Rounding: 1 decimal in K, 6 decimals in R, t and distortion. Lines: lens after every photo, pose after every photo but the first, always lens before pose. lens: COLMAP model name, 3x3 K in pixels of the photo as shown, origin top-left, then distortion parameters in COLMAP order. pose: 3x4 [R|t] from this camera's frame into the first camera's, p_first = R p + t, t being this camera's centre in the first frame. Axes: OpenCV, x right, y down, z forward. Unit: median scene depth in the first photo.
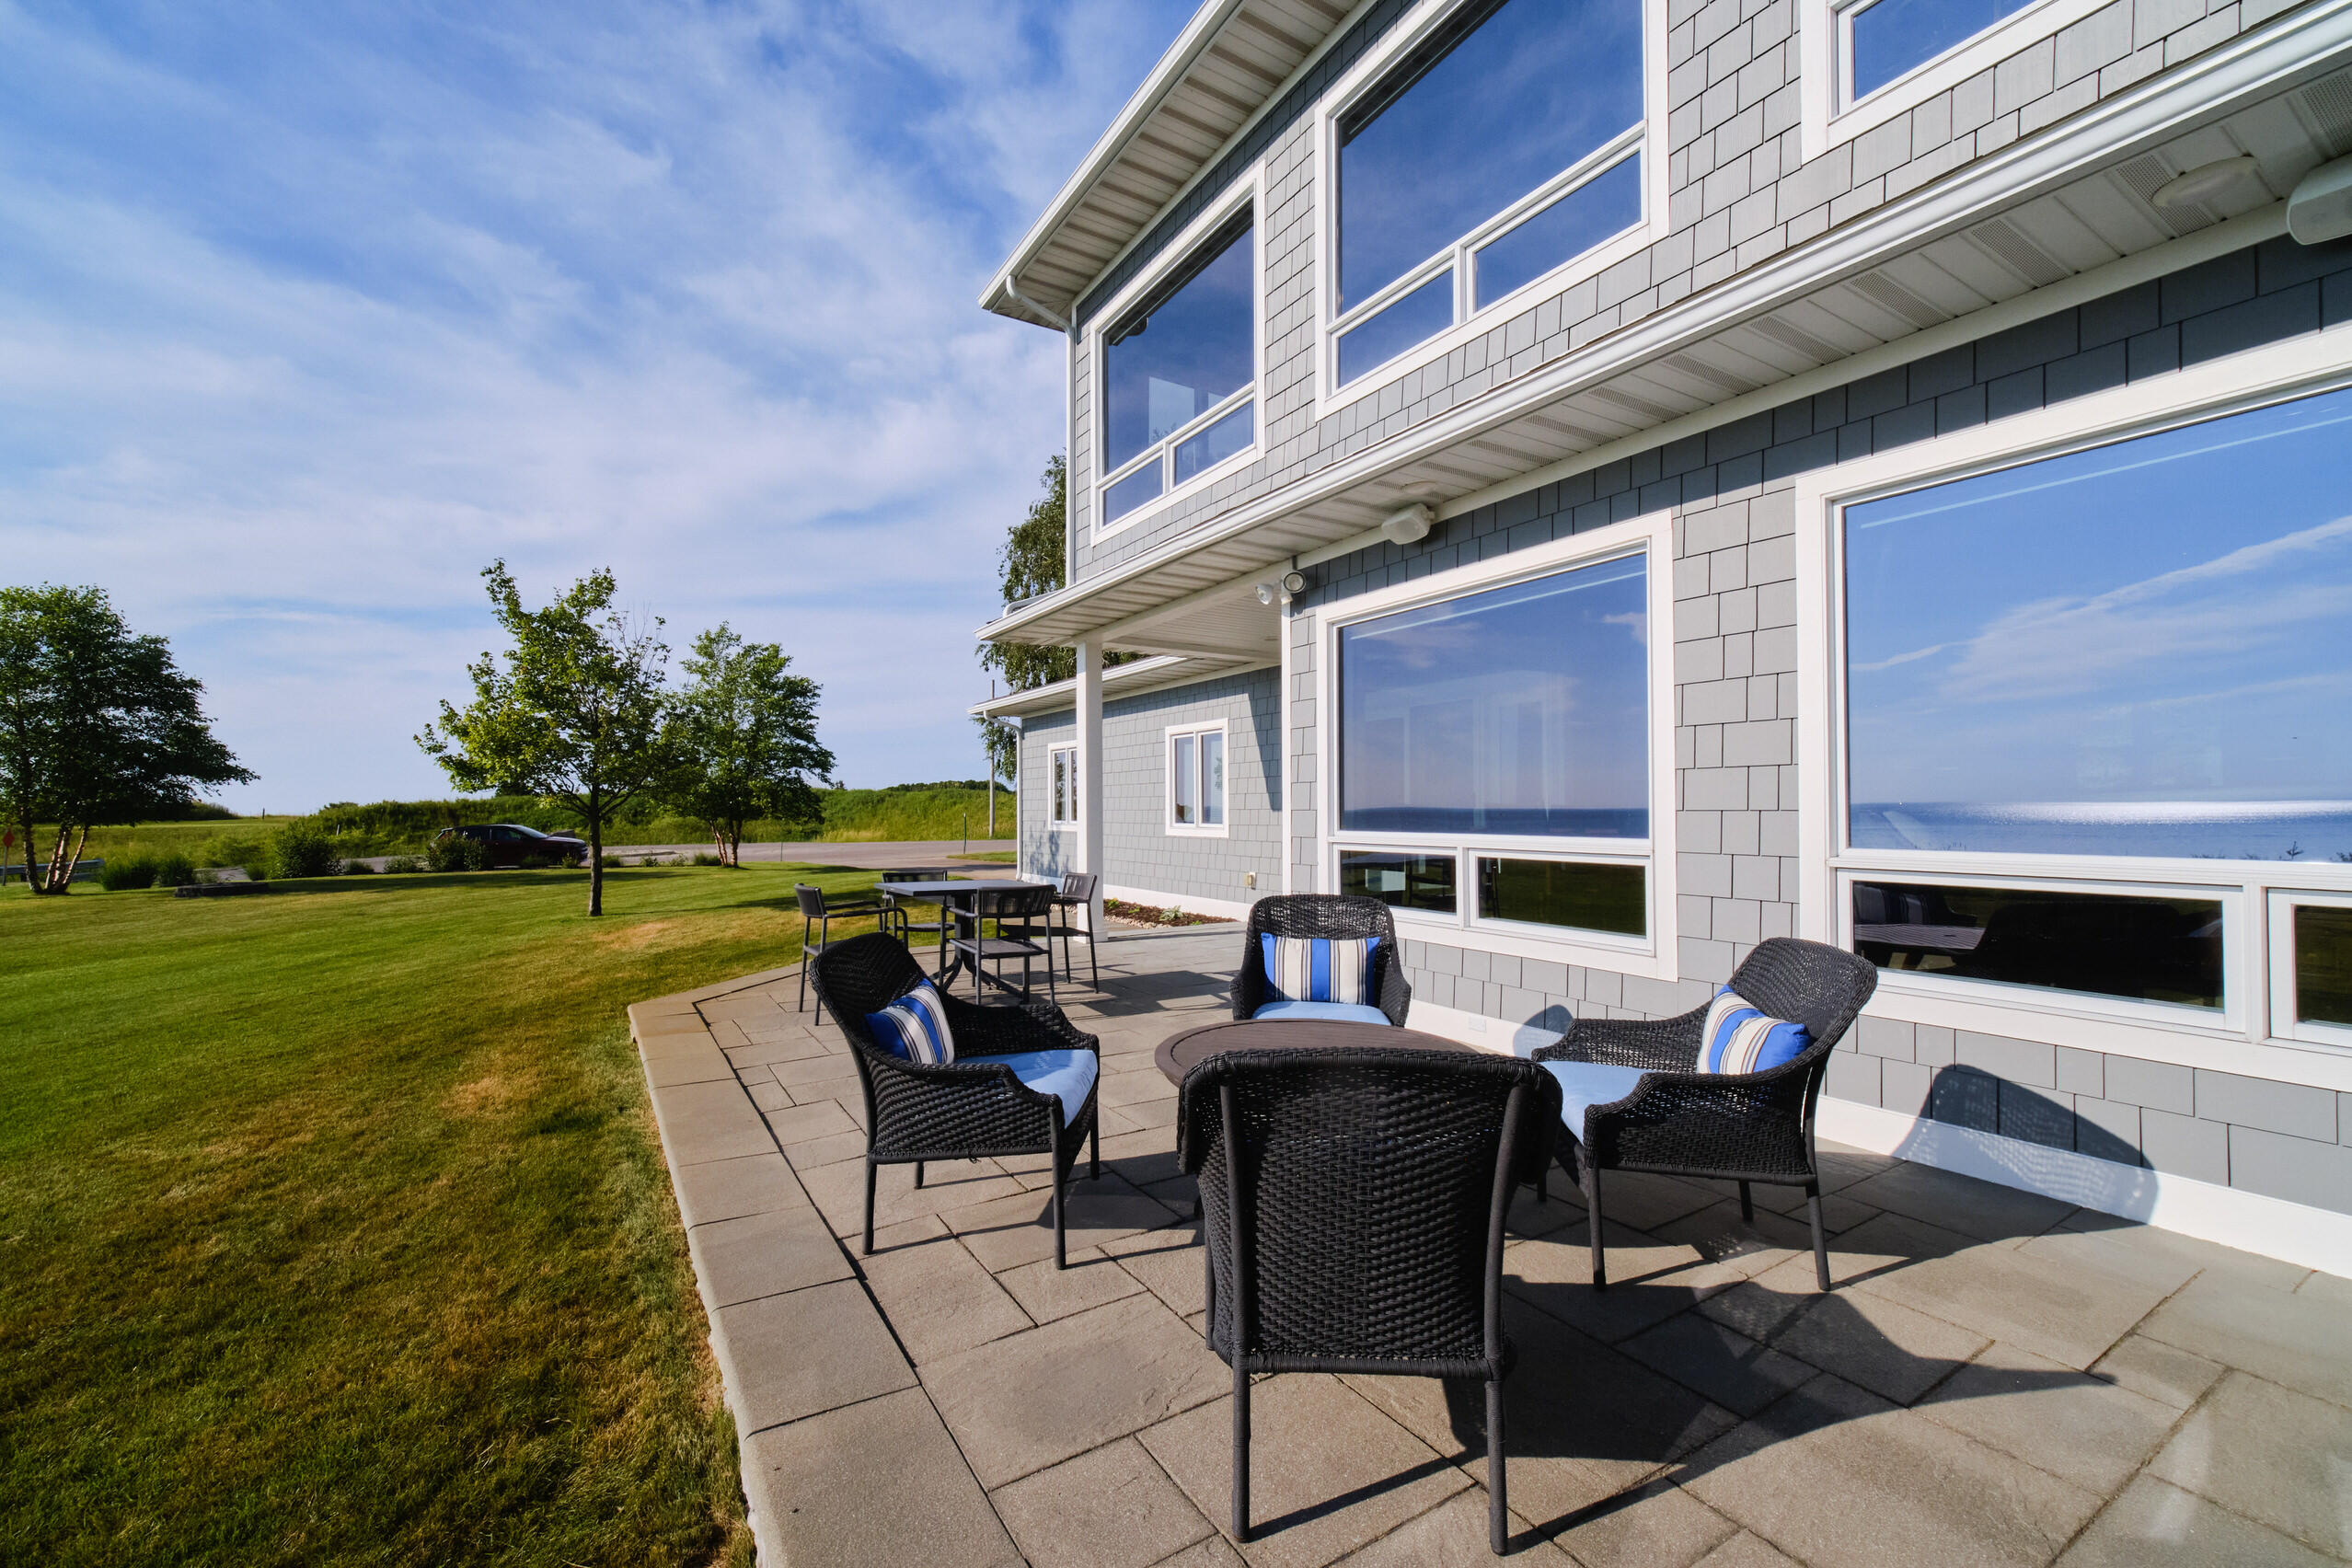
lens RADIAL K [[960.6, 0, 1172.6], [0, 960.6, 789.7], [0, 0, 1]] dist [-0.000109, -0.000103]
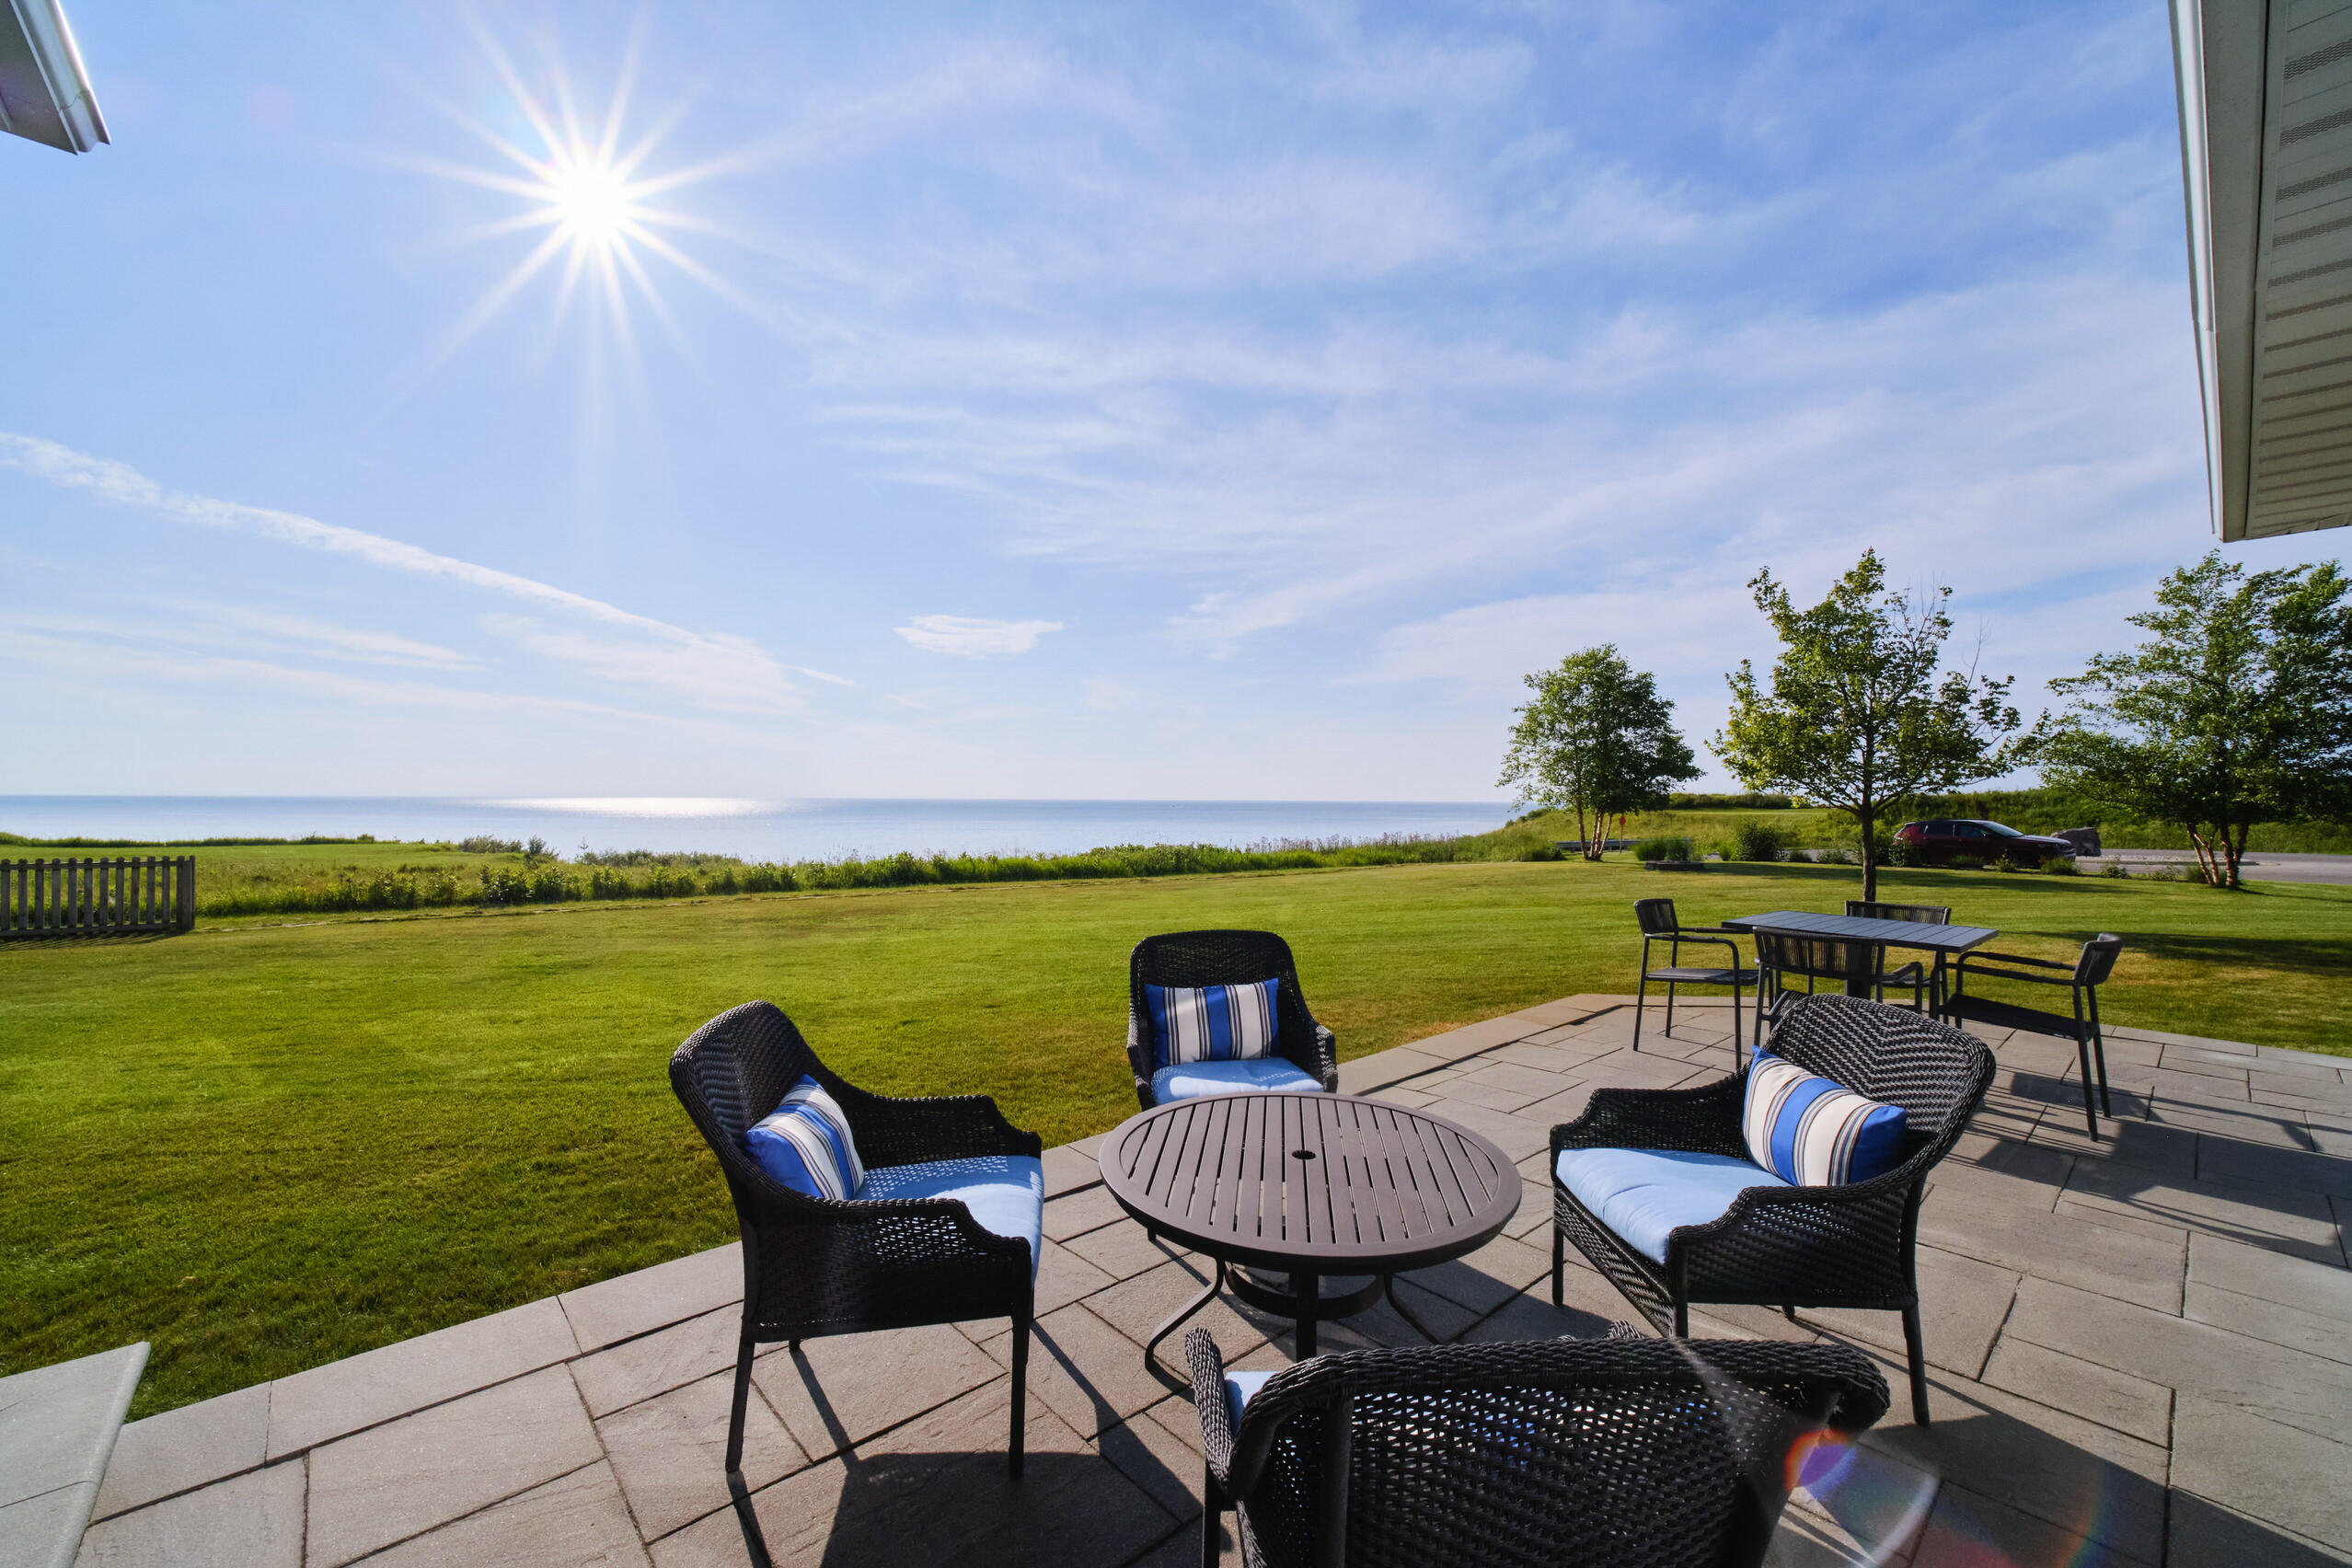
lens RADIAL K [[960.6, 0, 1172.6], [0, 960.6, 789.7], [0, 0, 1]] dist [-0.000109, -0.000103]
pose [[0.163968, -0.002634, -0.986462, 0.151448], [0.013342, 0.999911, -0.000452, -0.004574], [0.986375, -0.013088, 0.163988, 0.127095]]
